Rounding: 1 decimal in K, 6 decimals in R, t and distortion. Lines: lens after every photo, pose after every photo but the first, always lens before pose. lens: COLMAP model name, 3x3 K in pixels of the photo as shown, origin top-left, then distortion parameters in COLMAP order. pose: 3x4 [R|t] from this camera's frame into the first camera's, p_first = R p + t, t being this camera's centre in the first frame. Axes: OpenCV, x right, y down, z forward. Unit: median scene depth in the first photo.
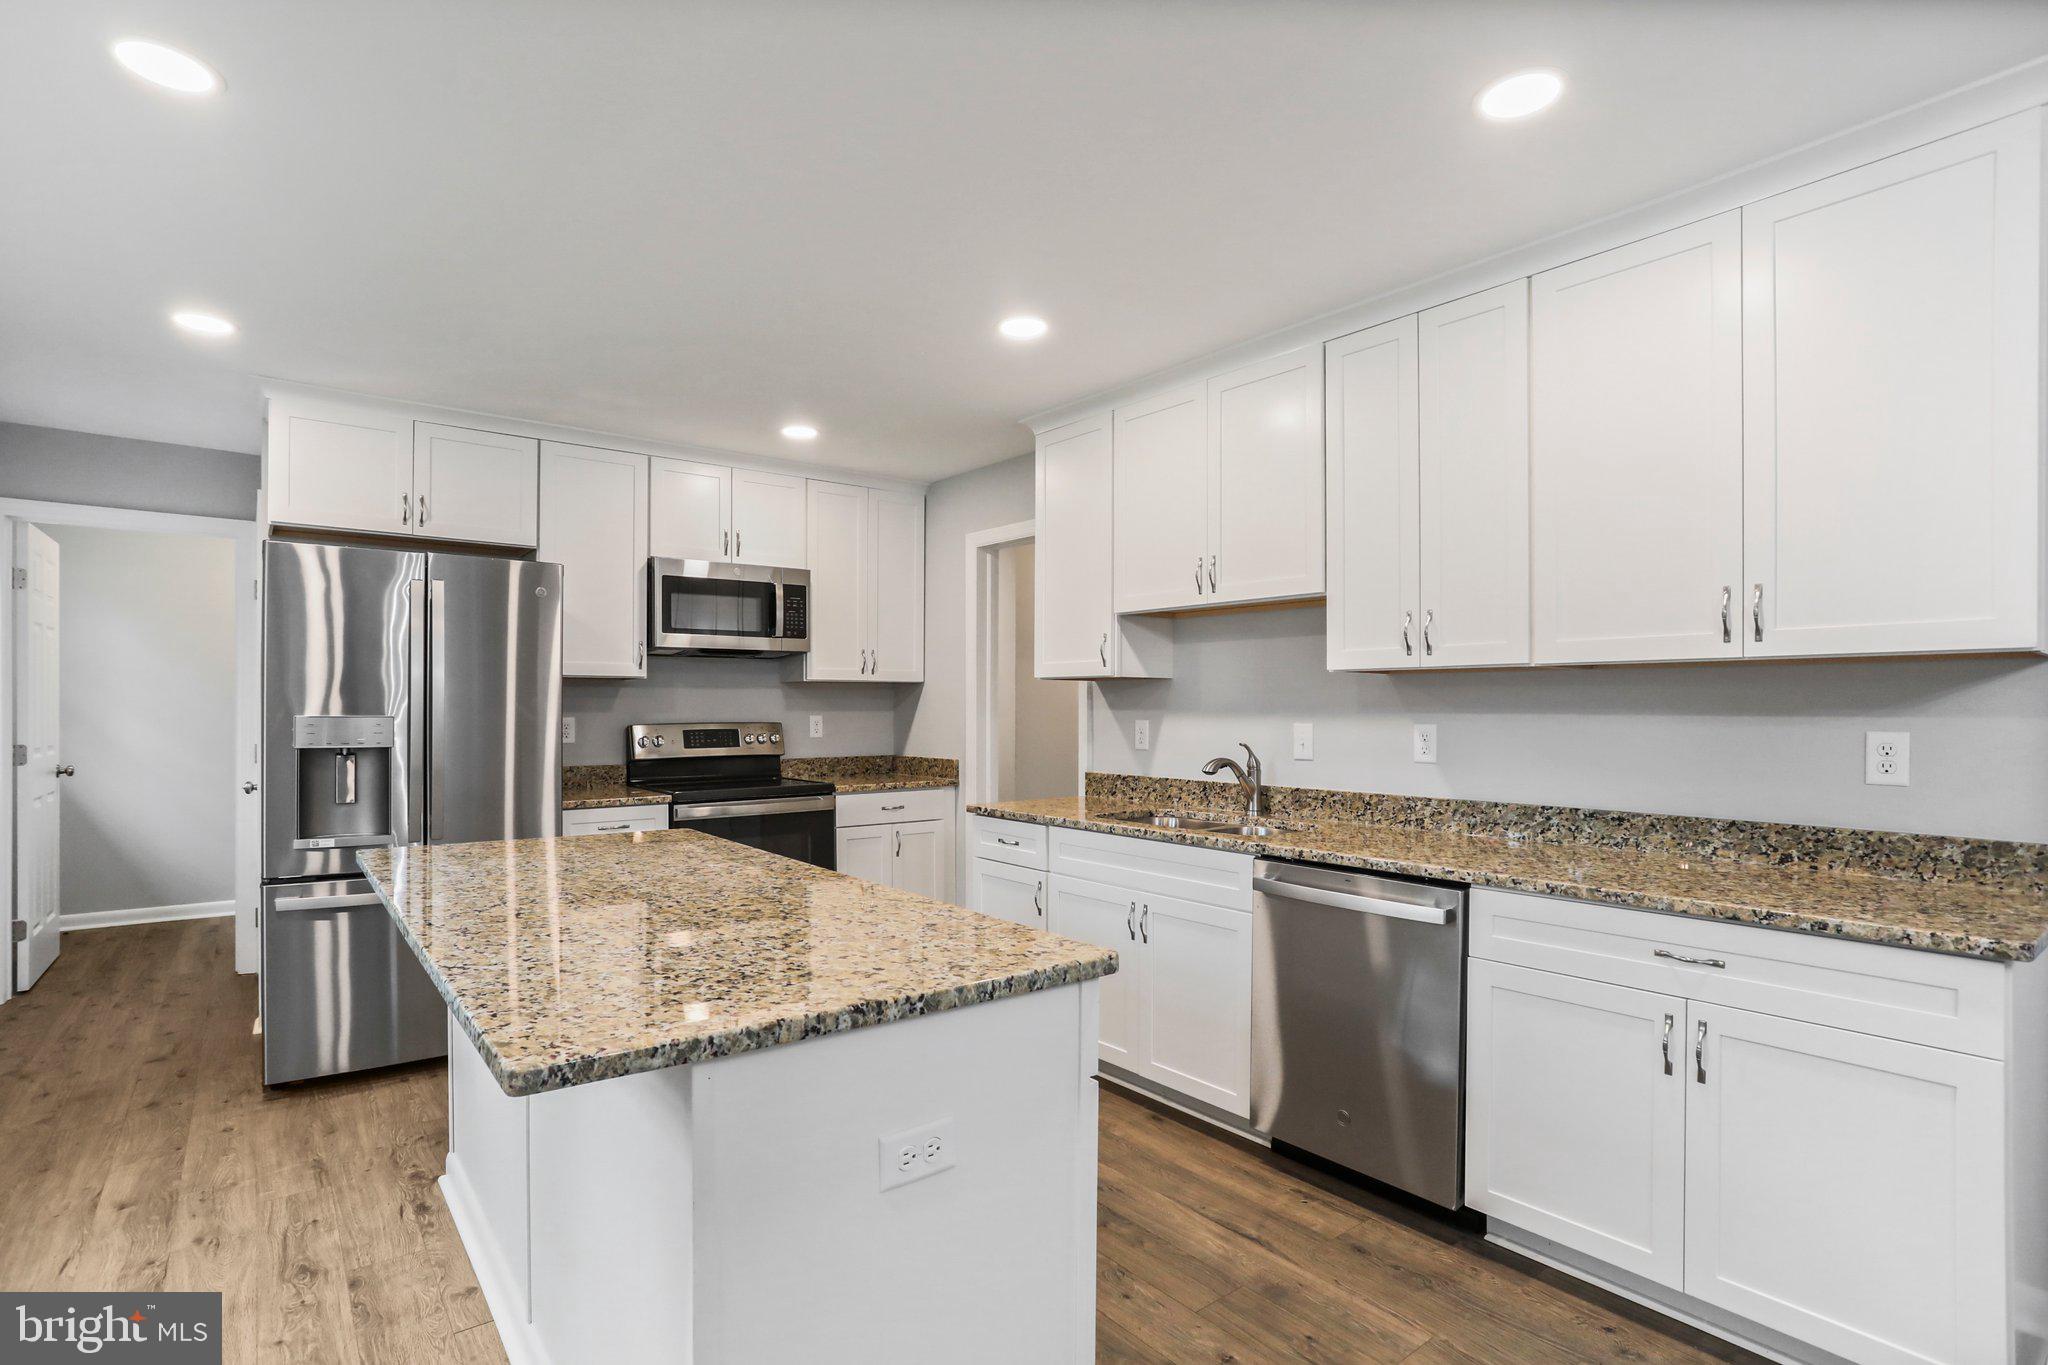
lens RADIAL K [[1006.3, 0, 1025.9], [0, 1006.3, 703.7], [0, 0, 1]] dist [-0.056263, 0.031905]
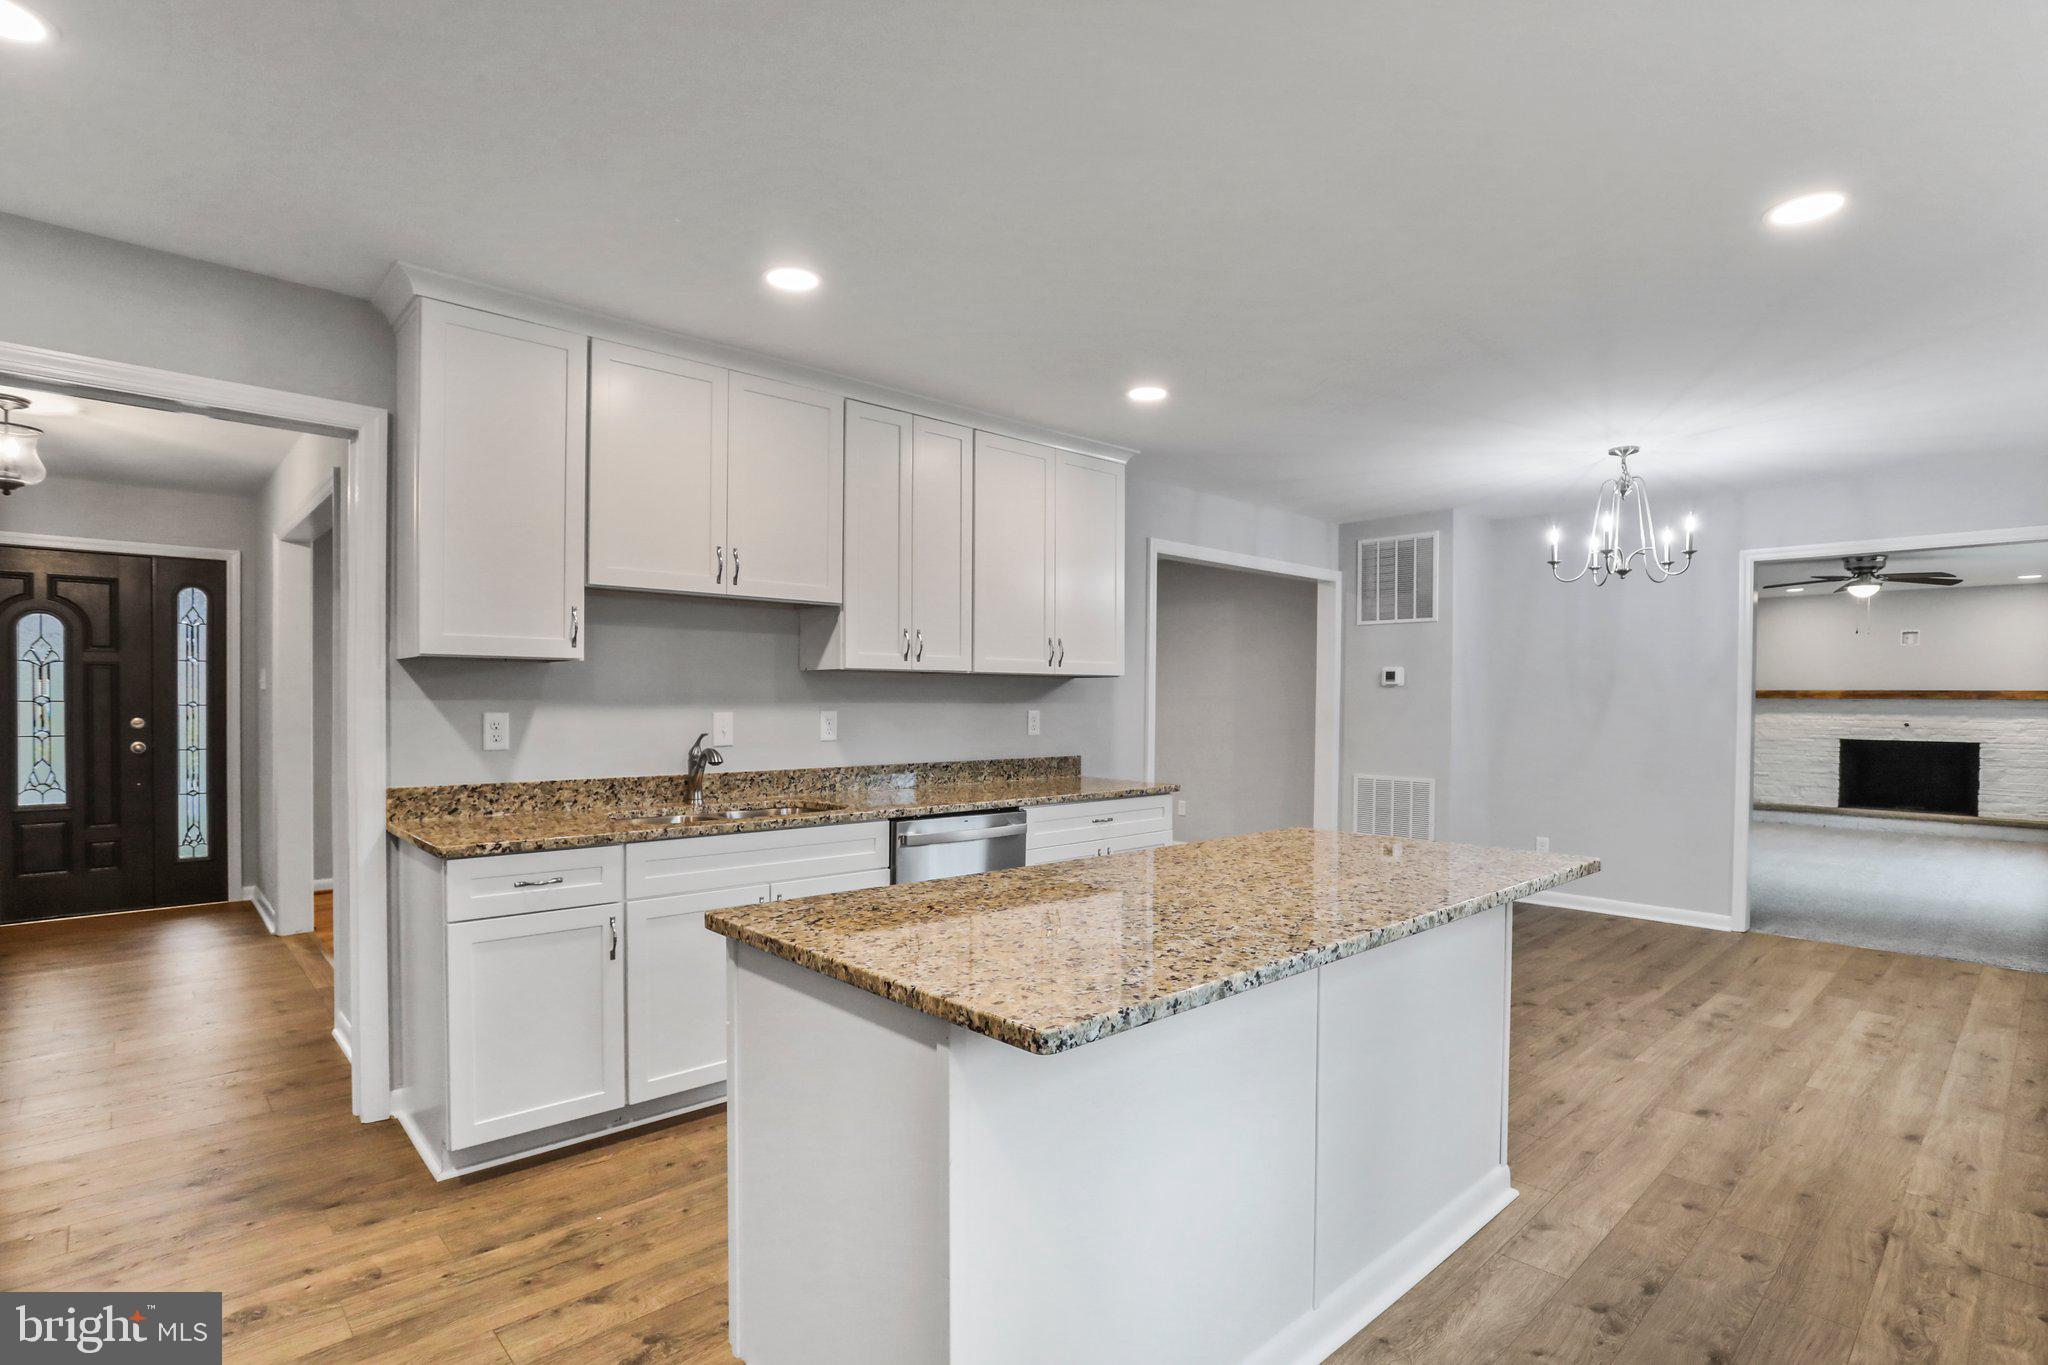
lens RADIAL K [[1003.5, 0, 1024.6], [0, 1003.5, 719.4], [0, 0, 1]] dist [-0.056466, 0.027558]
pose [[-0.080260, -0.022407, 0.996522, -0.692501], [-0.010975, 0.999707, 0.021595, 0.000317], [-0.996714, -0.009203, -0.080482, 0.647548]]
